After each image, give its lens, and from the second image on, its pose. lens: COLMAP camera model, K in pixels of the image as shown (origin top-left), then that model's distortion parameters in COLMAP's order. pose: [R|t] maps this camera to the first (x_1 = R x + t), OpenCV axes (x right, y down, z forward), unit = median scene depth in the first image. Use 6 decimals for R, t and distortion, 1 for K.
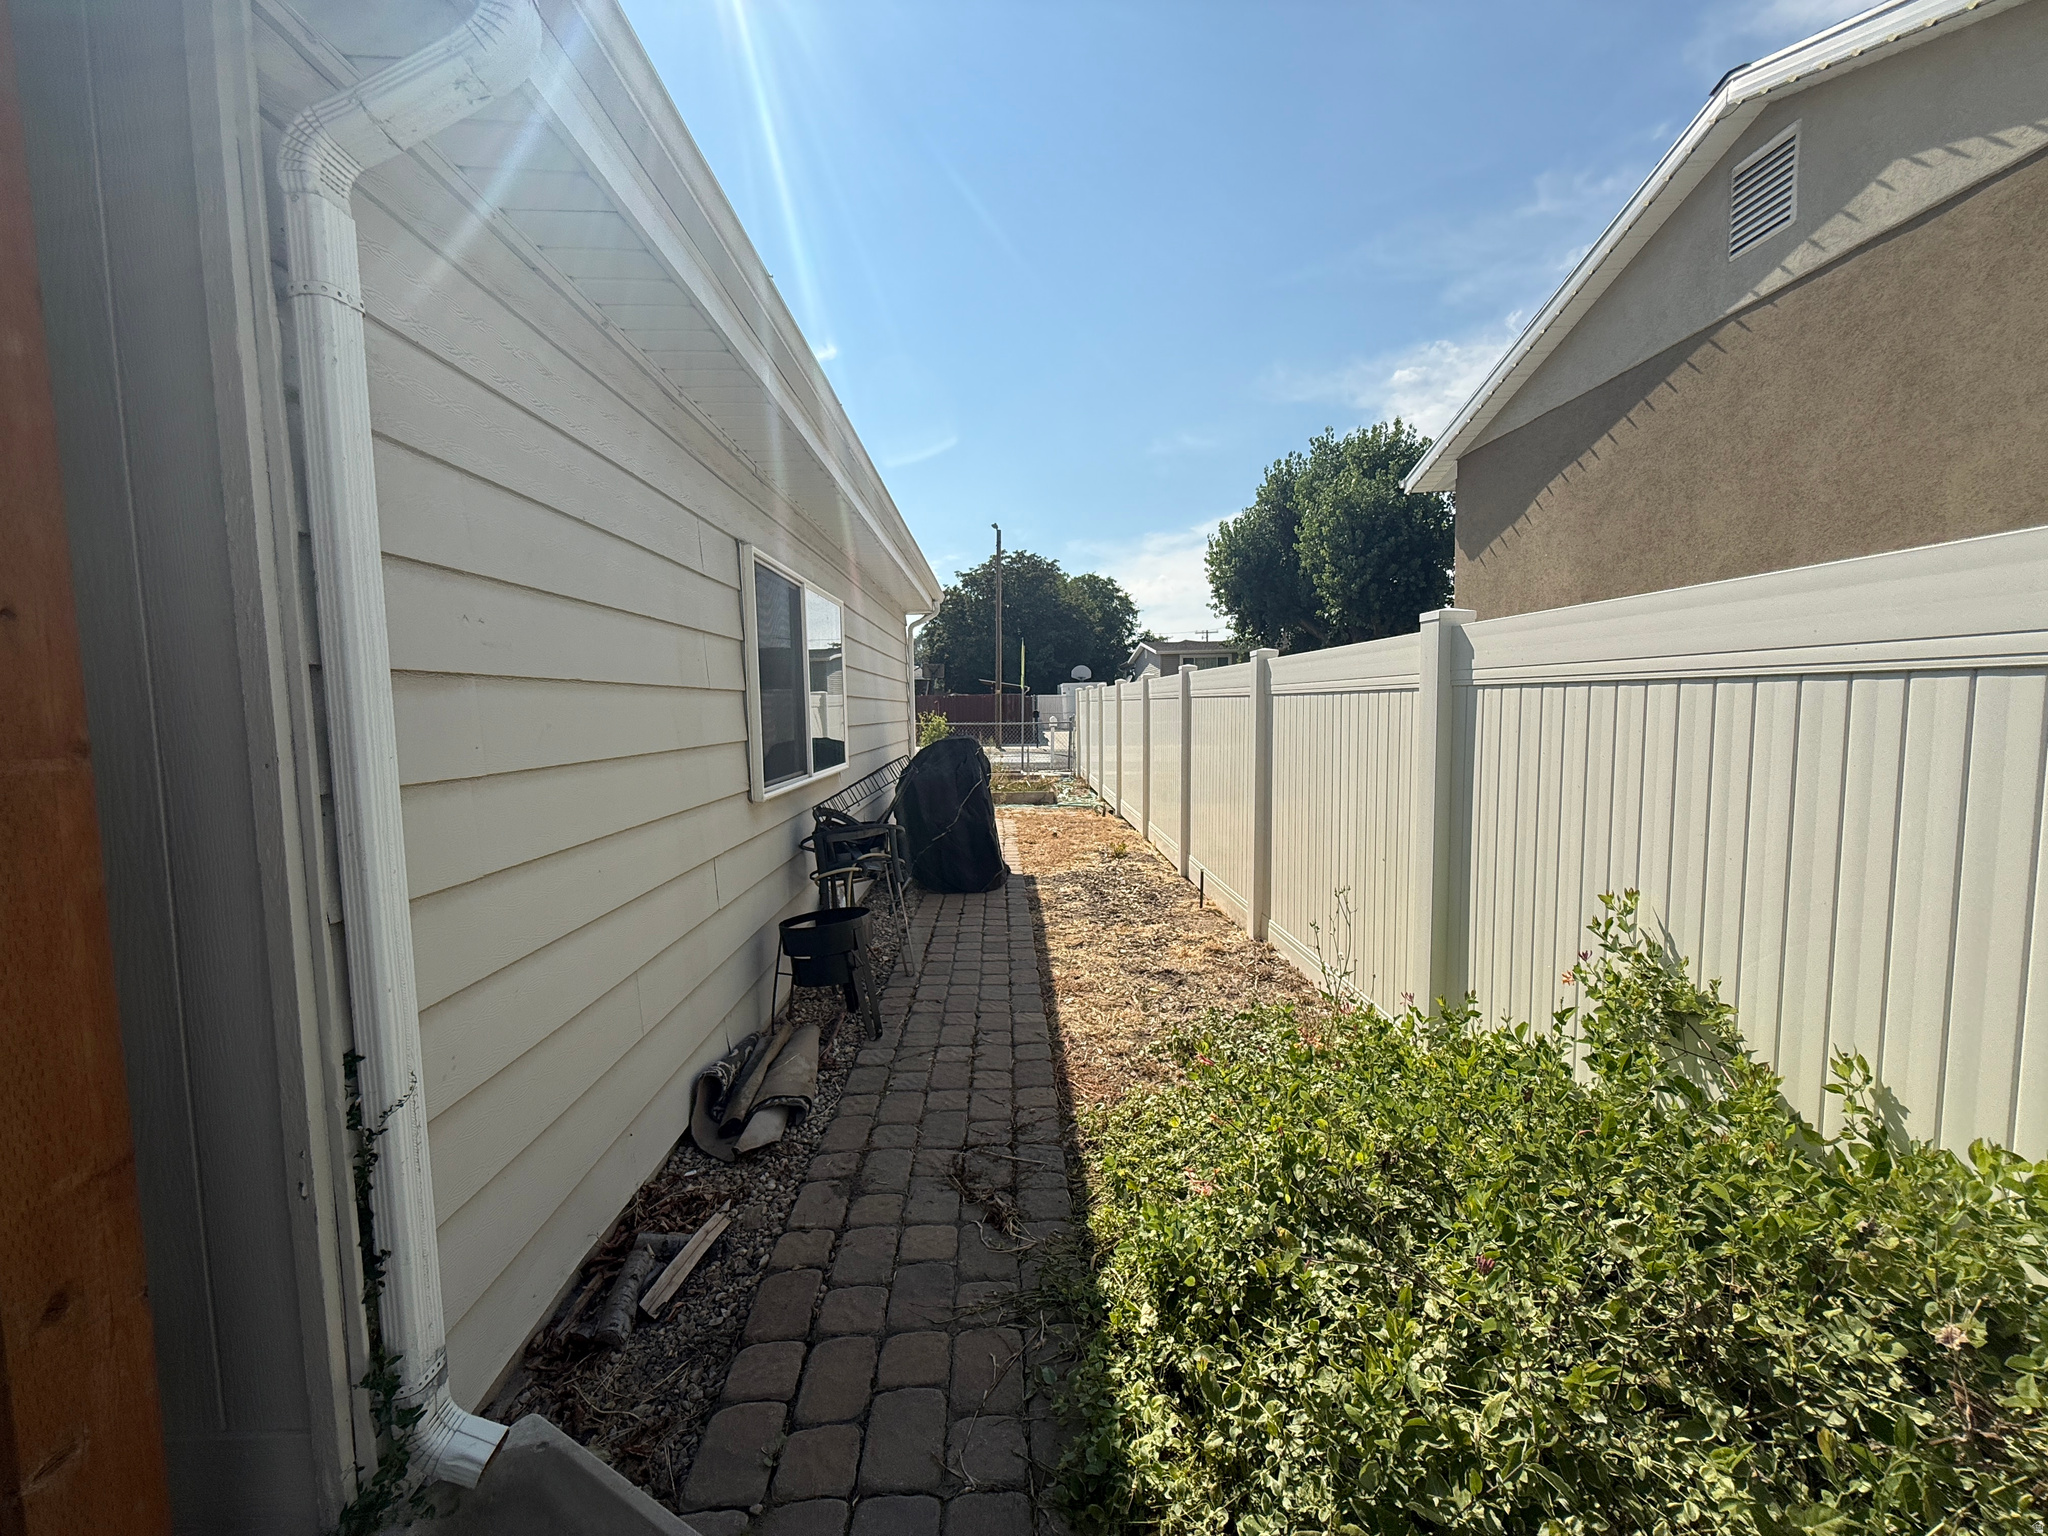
lens RADIAL K [[816.5, 0, 1023.4], [0, 816.5, 767.5], [0, 0, 1]] dist [-0.002089, 0.000953]
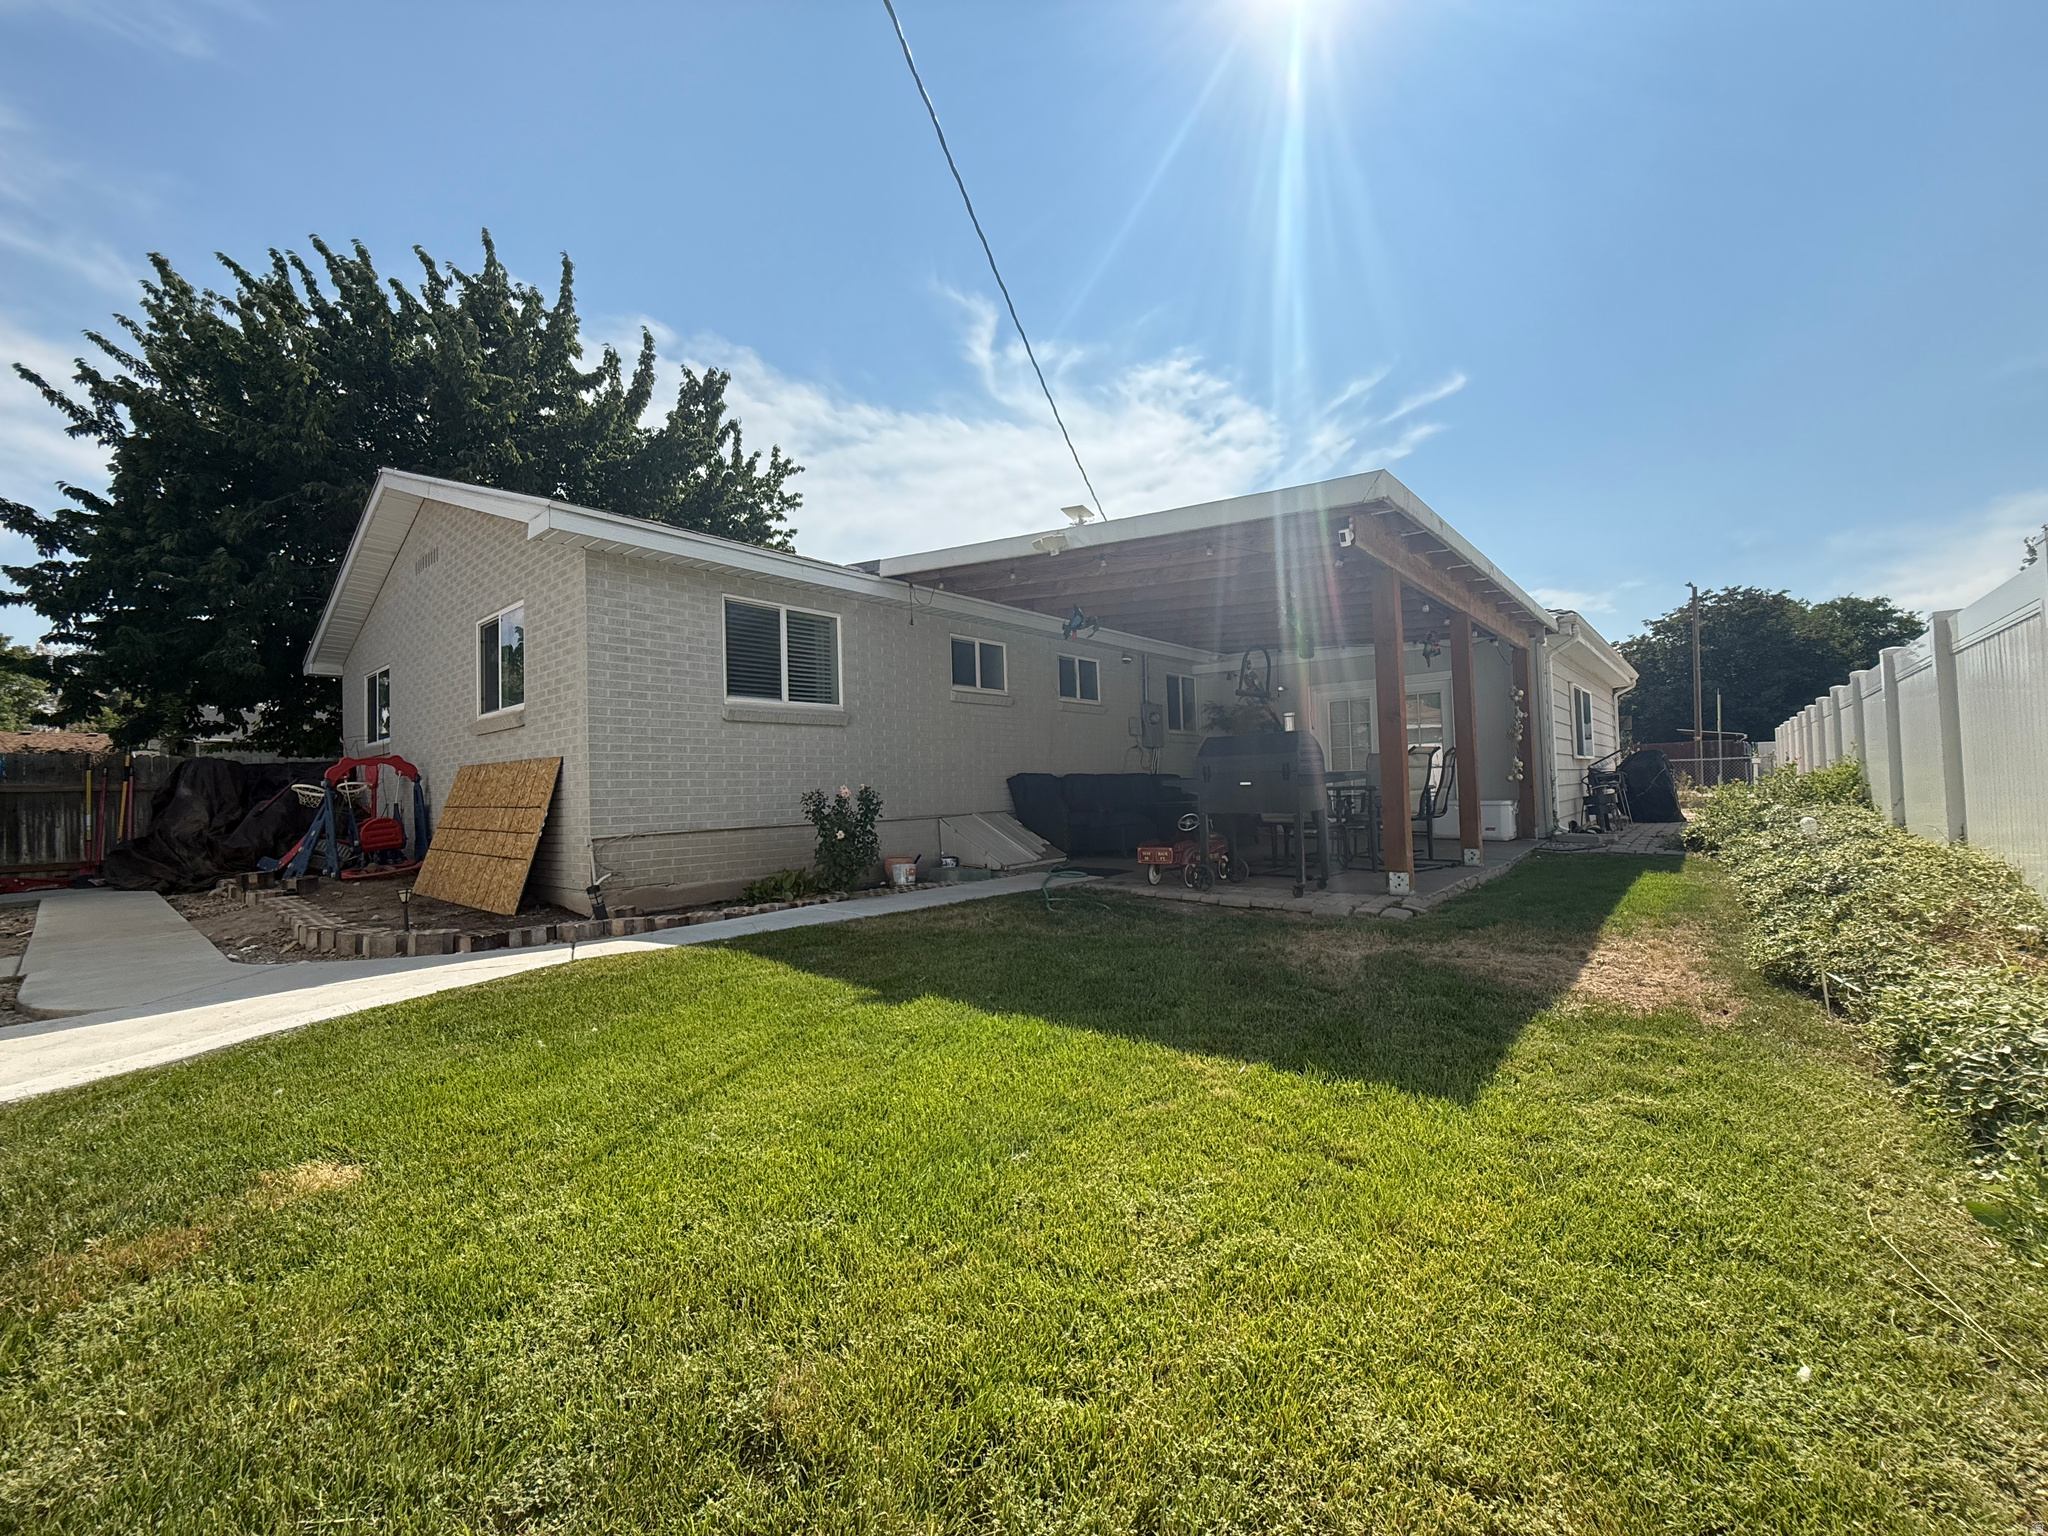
lens RADIAL K [[816.5, 0, 1028.8], [0, 816.5, 759.0], [0, 0, 1]] dist [-0.002089, 0.000953]
pose [[0.744267, -0.031149, -0.667155, 0.015505], [-0.030766, 0.996252, -0.080837, 0.025135], [0.667173, 0.080689, 0.740519, -0.194105]]
